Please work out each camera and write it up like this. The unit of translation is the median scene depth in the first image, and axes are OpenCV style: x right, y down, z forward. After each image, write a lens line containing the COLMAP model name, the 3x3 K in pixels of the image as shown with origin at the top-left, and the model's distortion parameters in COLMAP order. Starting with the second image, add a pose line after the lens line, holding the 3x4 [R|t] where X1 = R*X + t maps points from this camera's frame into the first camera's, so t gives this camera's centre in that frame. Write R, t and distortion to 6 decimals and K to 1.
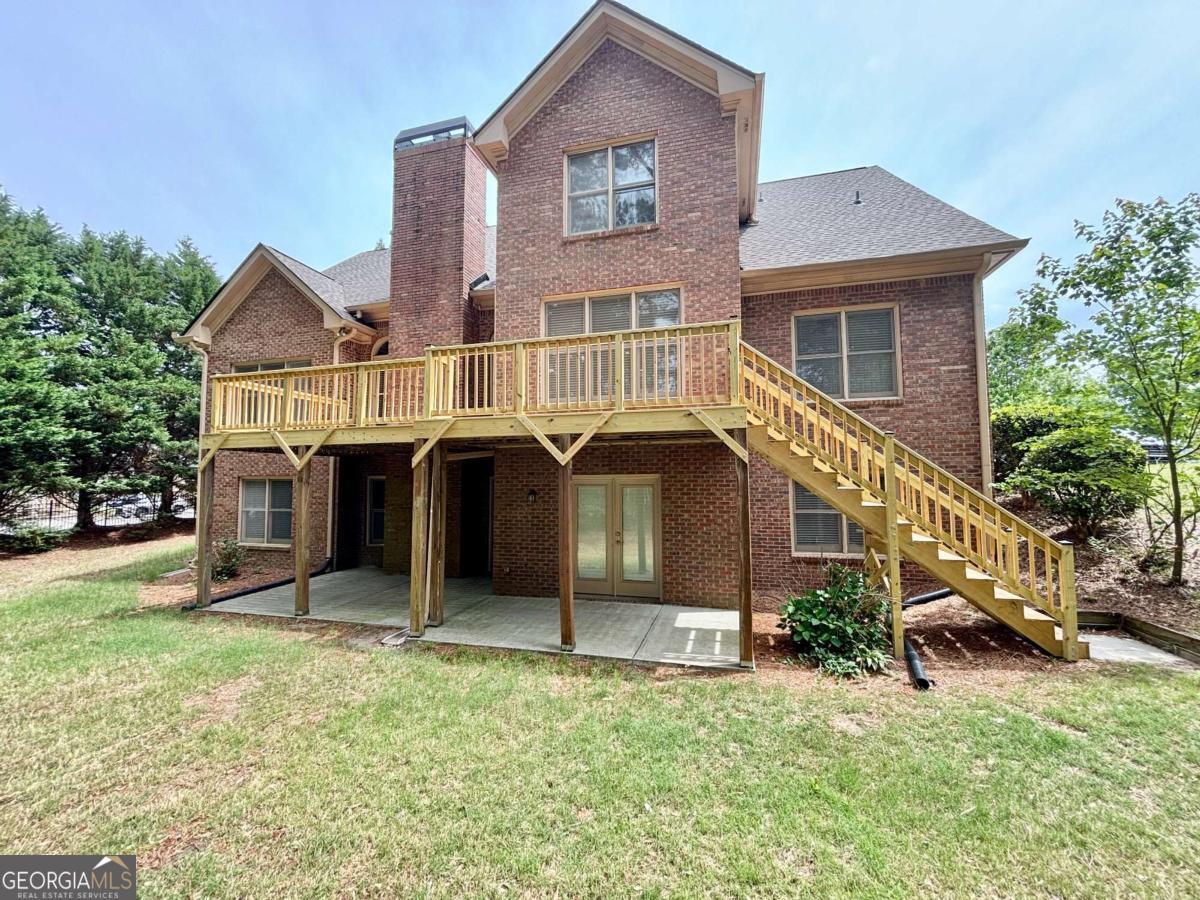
lens RADIAL K [[479.6, 0, 600.0], [0, 479.6, 450.0], [0, 0, 1]] dist [0.000748, -0.000199]
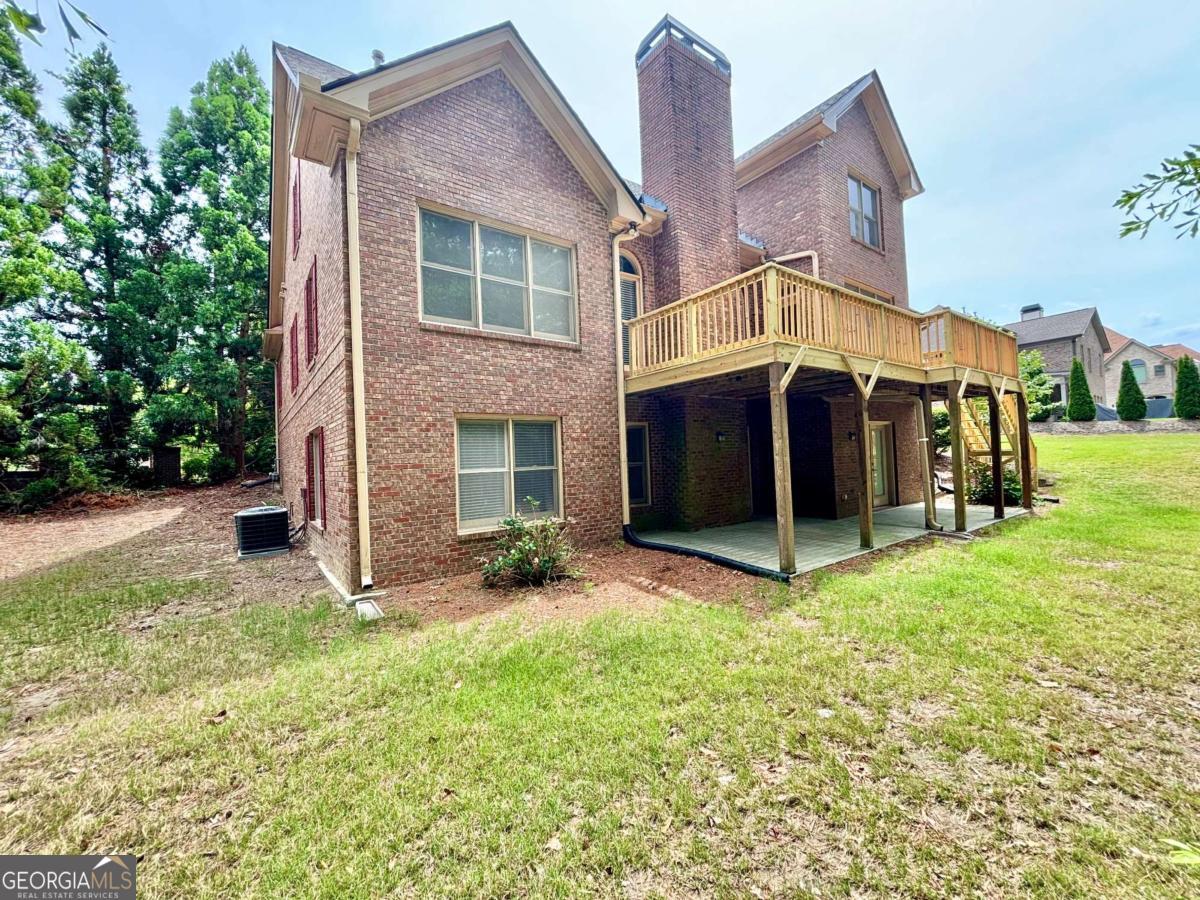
lens RADIAL K [[479.6, 0, 600.0], [0, 479.6, 450.0], [0, 0, 1]] dist [0.000748, -0.000199]
pose [[0.622296, 0.000268, 0.782782, -1.194681], [-0.016066, 0.999794, 0.012430, 0.097421], [-0.782617, -0.020312, 0.622172, 0.574590]]
